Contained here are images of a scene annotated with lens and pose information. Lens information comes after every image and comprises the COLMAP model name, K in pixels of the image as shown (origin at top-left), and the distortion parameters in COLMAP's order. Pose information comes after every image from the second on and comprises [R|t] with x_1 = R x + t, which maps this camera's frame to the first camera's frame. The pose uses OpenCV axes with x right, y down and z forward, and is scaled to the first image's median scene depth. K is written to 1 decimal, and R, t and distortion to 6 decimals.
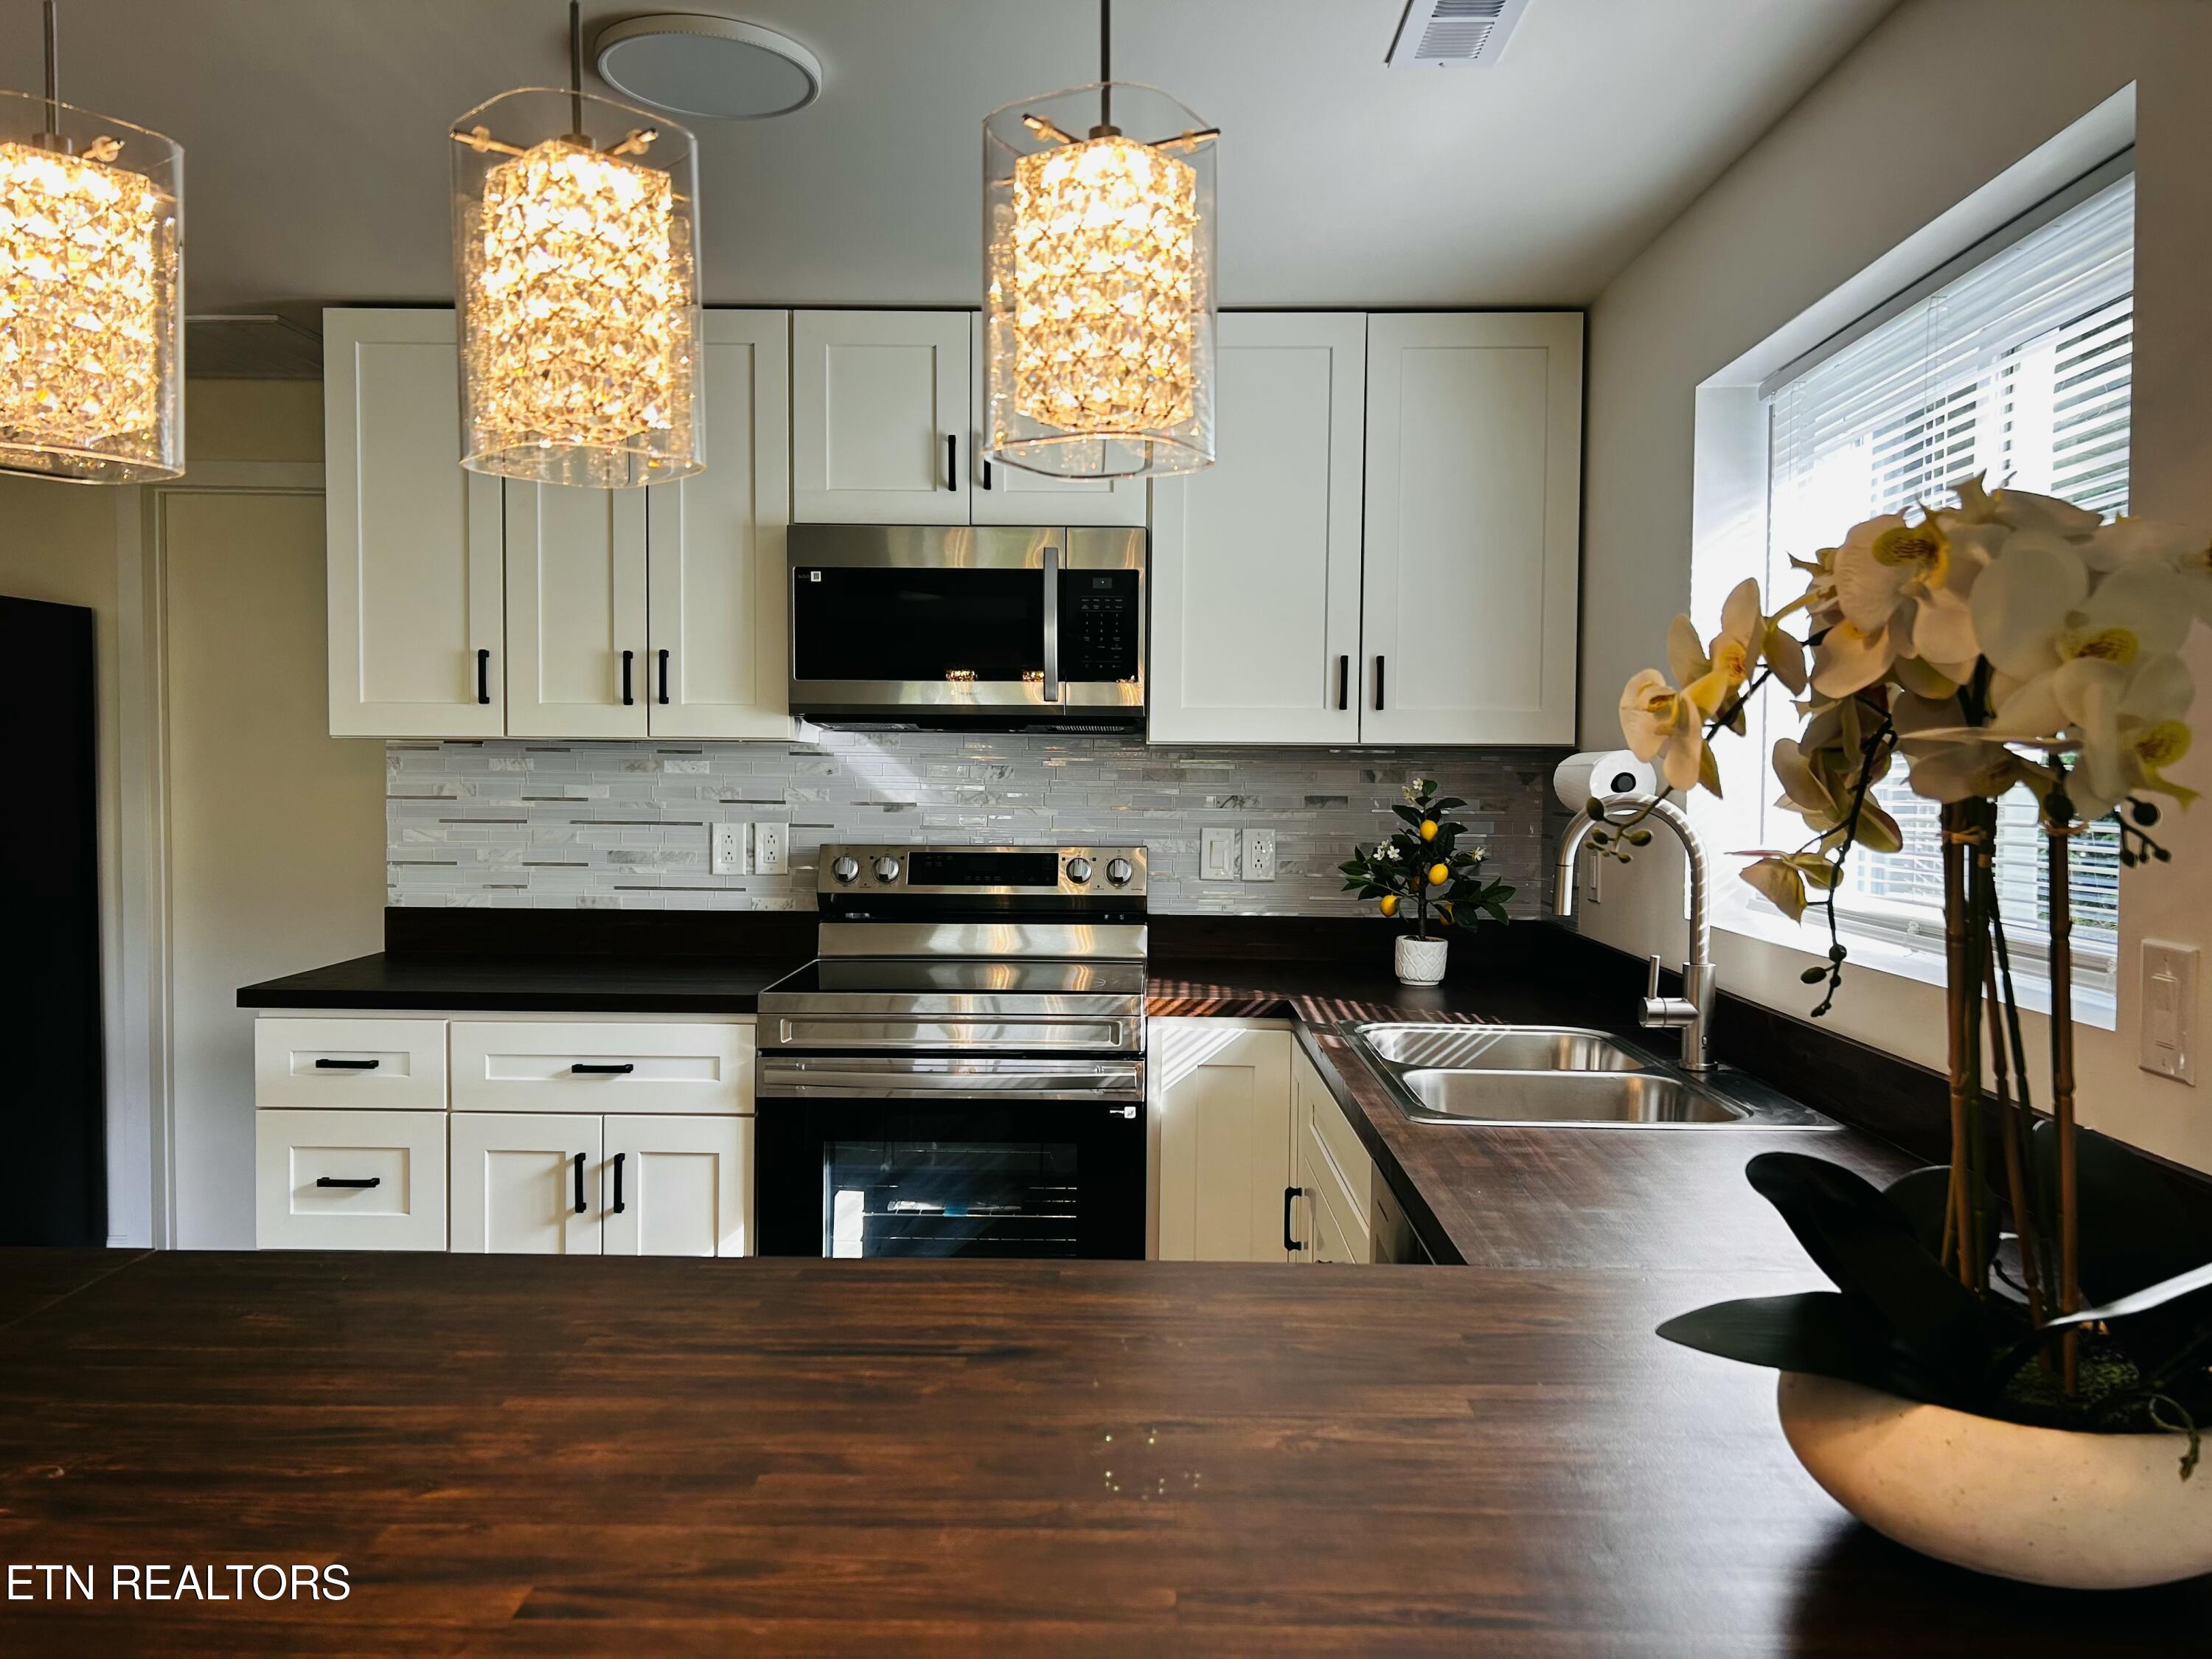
lens RADIAL K [[1655.8, 0, 1106.0], [0, 1655.8, 829.5], [0, 0, 1]] dist [0.057882, -0.002467]
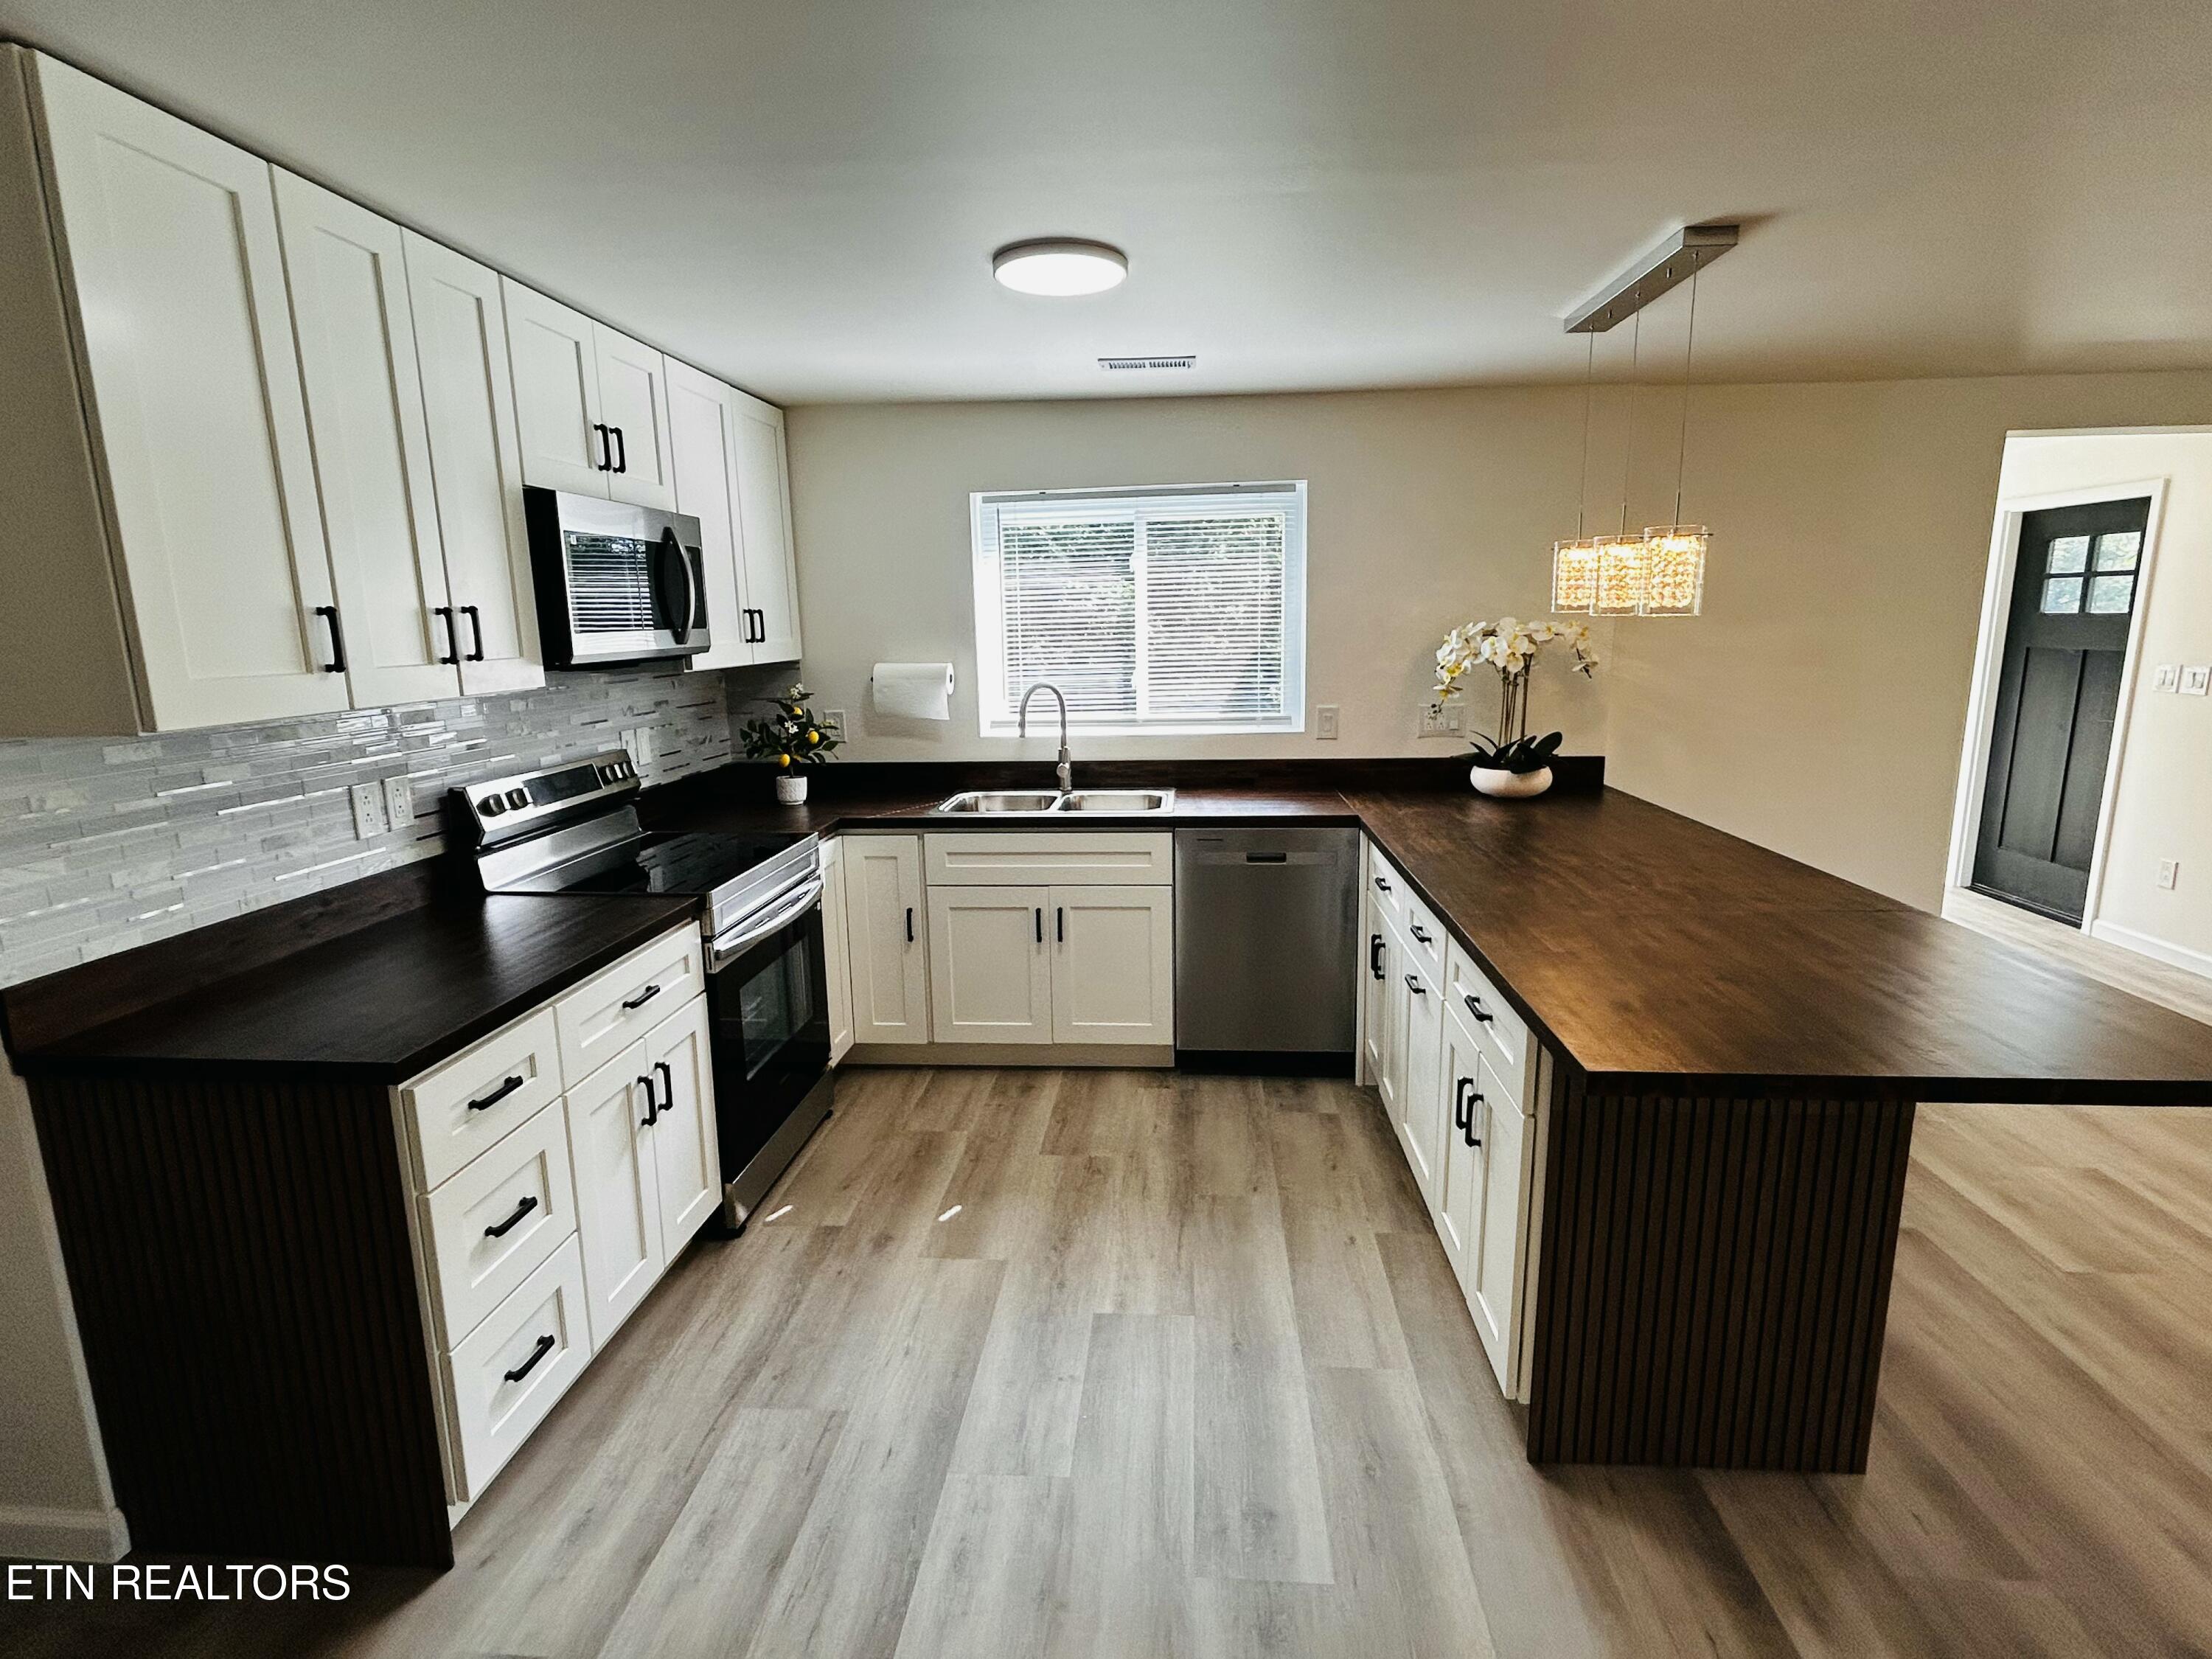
lens RADIAL K [[1108.3, 0, 1106.0], [0, 1108.3, 829.5], [0, 0, 1]] dist [-0.001309, 0.000565]
pose [[0.068685, -0.198627, 0.977665, -0.907941], [0.060539, 0.979004, 0.194646, -0.083822], [-0.995800, 0.045818, 0.079268, 0.586012]]
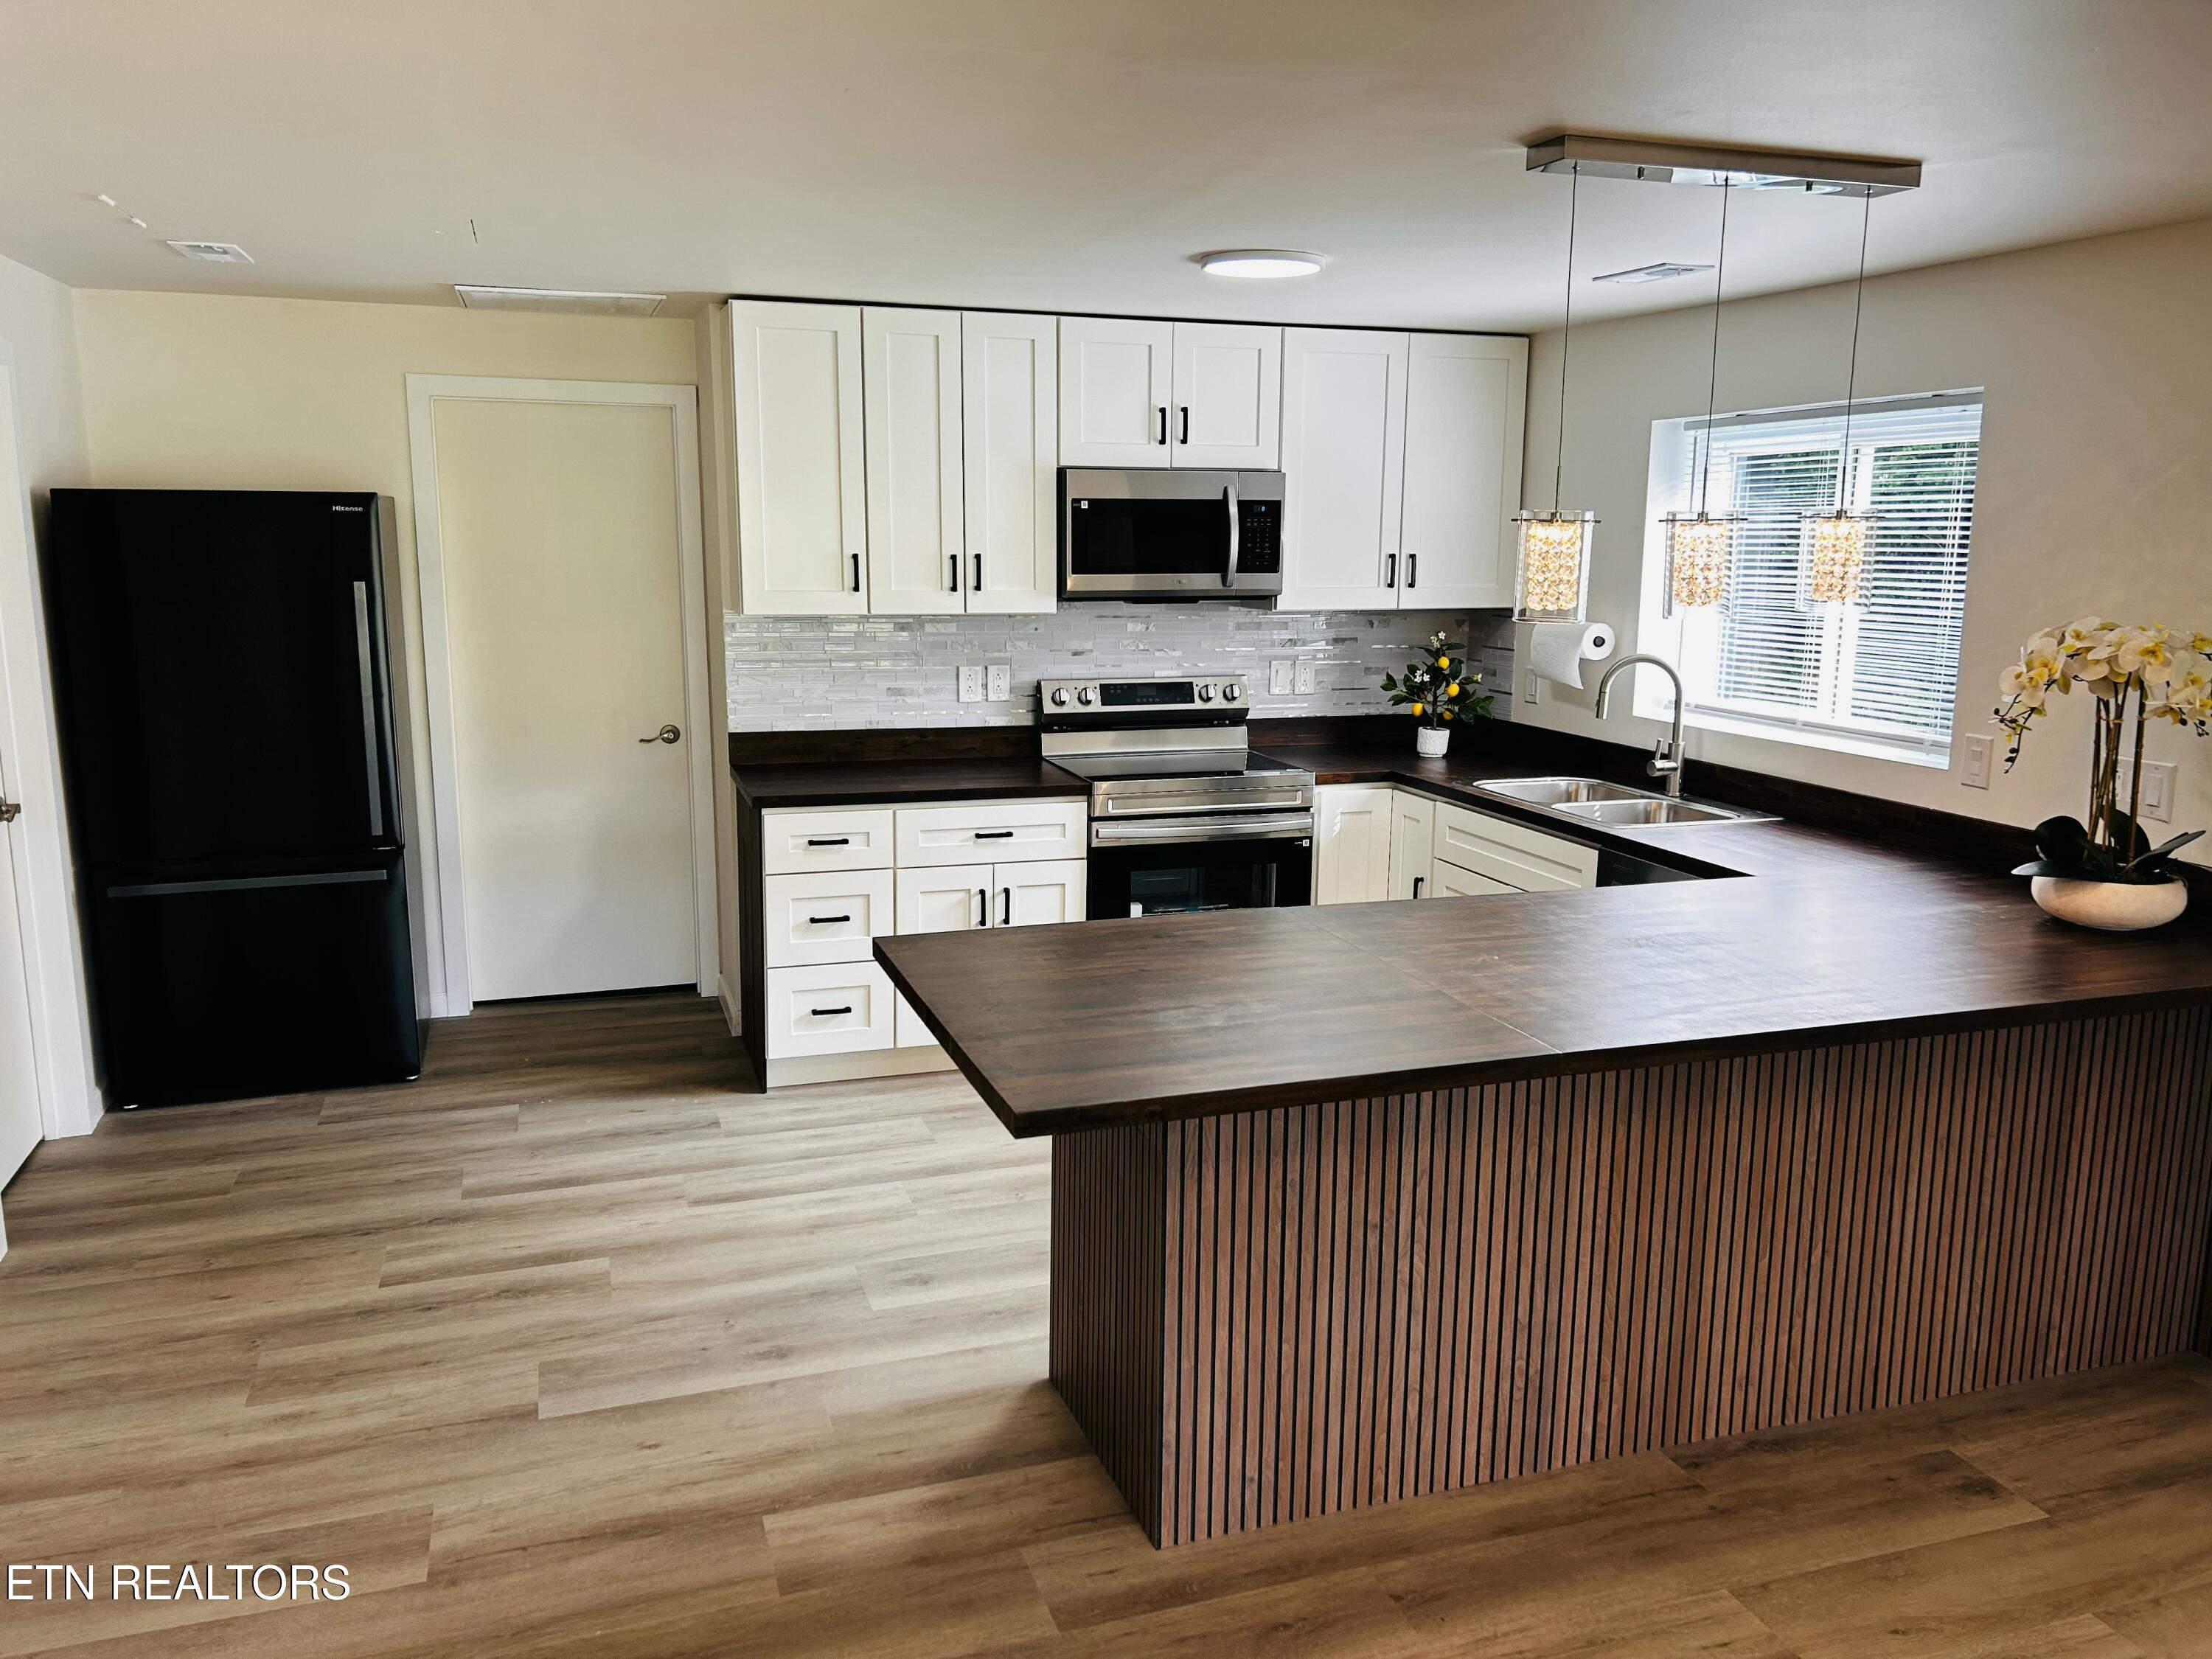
lens RADIAL K [[1655.8, 0, 1106.0], [0, 1655.8, 829.5], [0, 0, 1]] dist [0.057882, -0.002467]
pose [[0.945260, -0.059906, 0.320771, -0.645291], [0.013347, 0.989280, 0.145421, -0.078527], [-0.326044, -0.133179, 0.935927, -0.440207]]
